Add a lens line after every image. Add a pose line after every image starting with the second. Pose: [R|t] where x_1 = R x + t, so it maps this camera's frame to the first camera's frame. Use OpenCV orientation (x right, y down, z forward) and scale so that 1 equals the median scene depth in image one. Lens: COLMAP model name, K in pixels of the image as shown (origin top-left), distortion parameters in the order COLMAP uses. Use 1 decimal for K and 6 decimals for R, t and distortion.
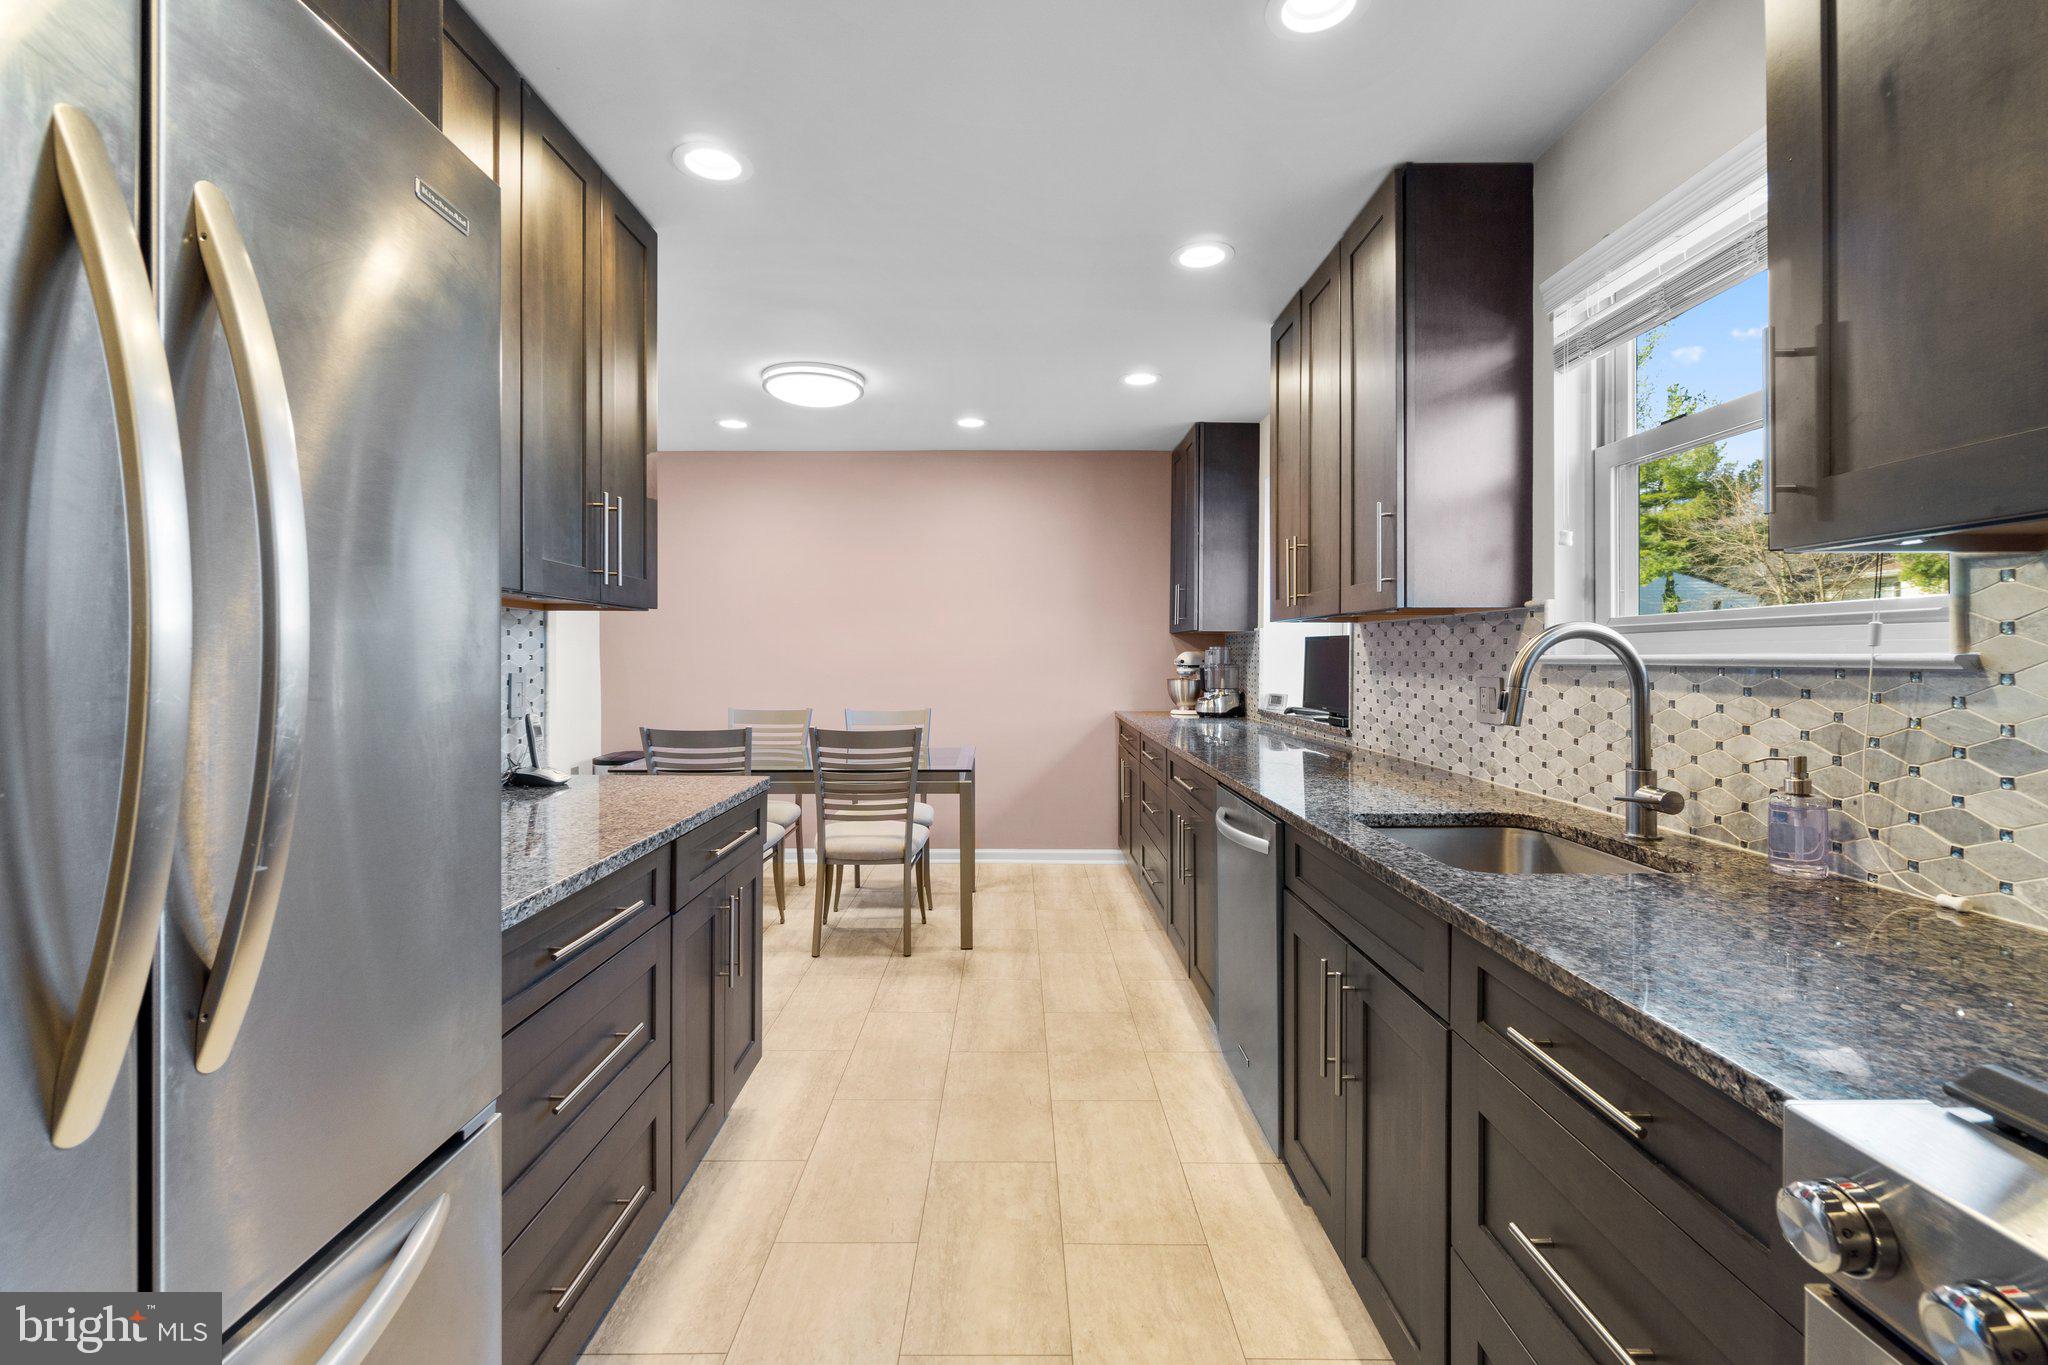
lens RADIAL K [[888.2, 0, 1021.8], [0, 888.2, 667.3], [0, 0, 1]] dist [-0.006390, 0.002050]
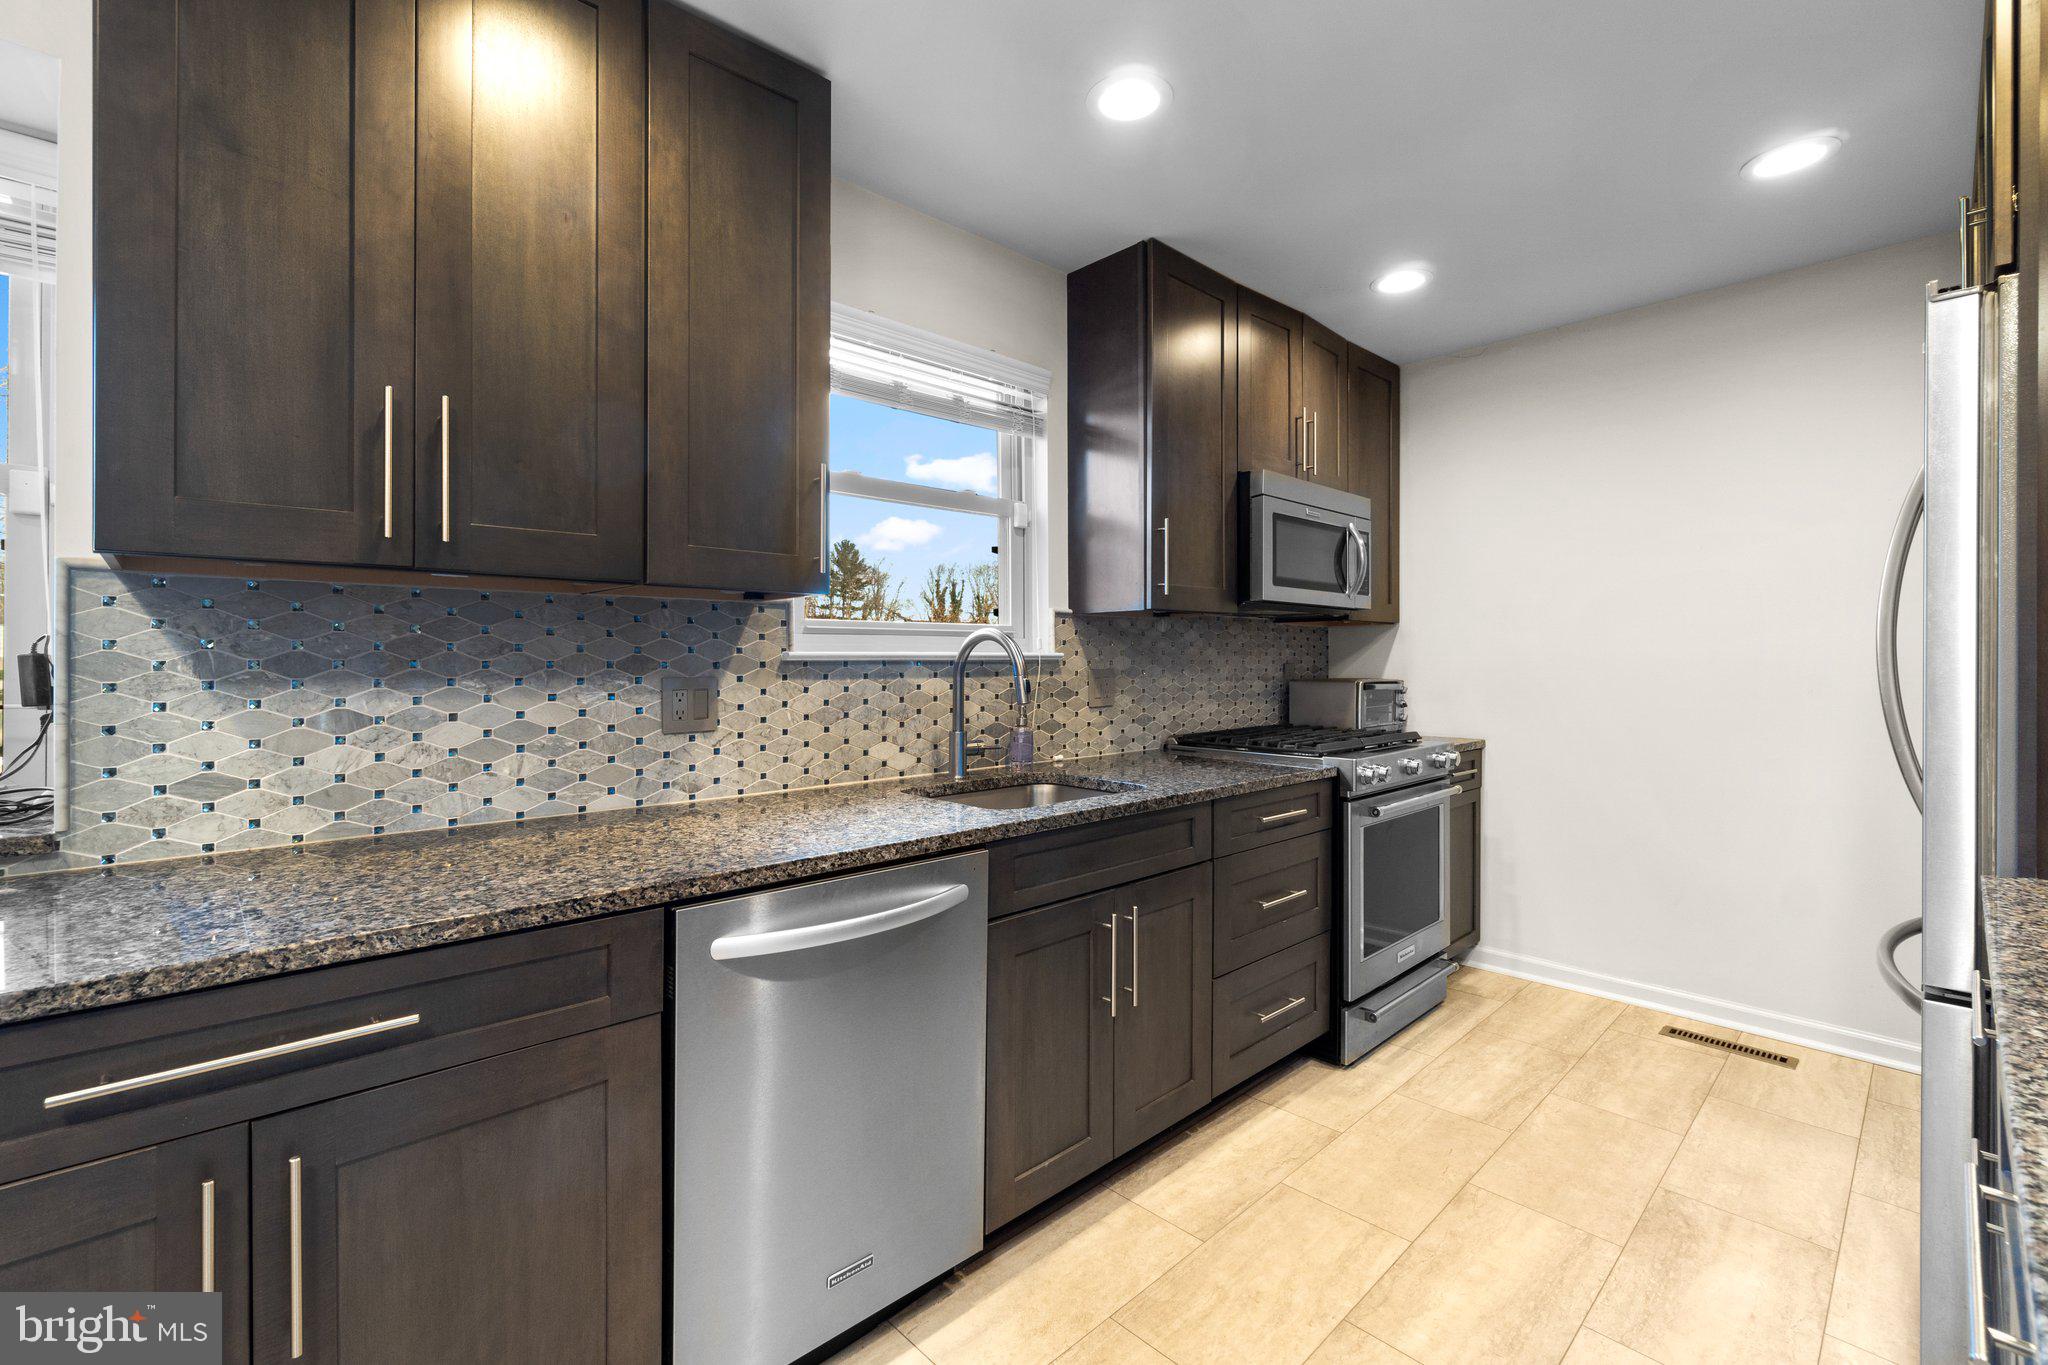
lens RADIAL K [[888.2, 0, 1024.5], [0, 888.2, 645.7], [0, 0, 1]] dist [-0.006390, 0.002050]
pose [[-0.689569, -0.003167, 0.724213, -0.356729], [-0.000857, 0.999993, 0.003557, -0.025961], [-0.724219, 0.001833, -0.689567, 1.590781]]
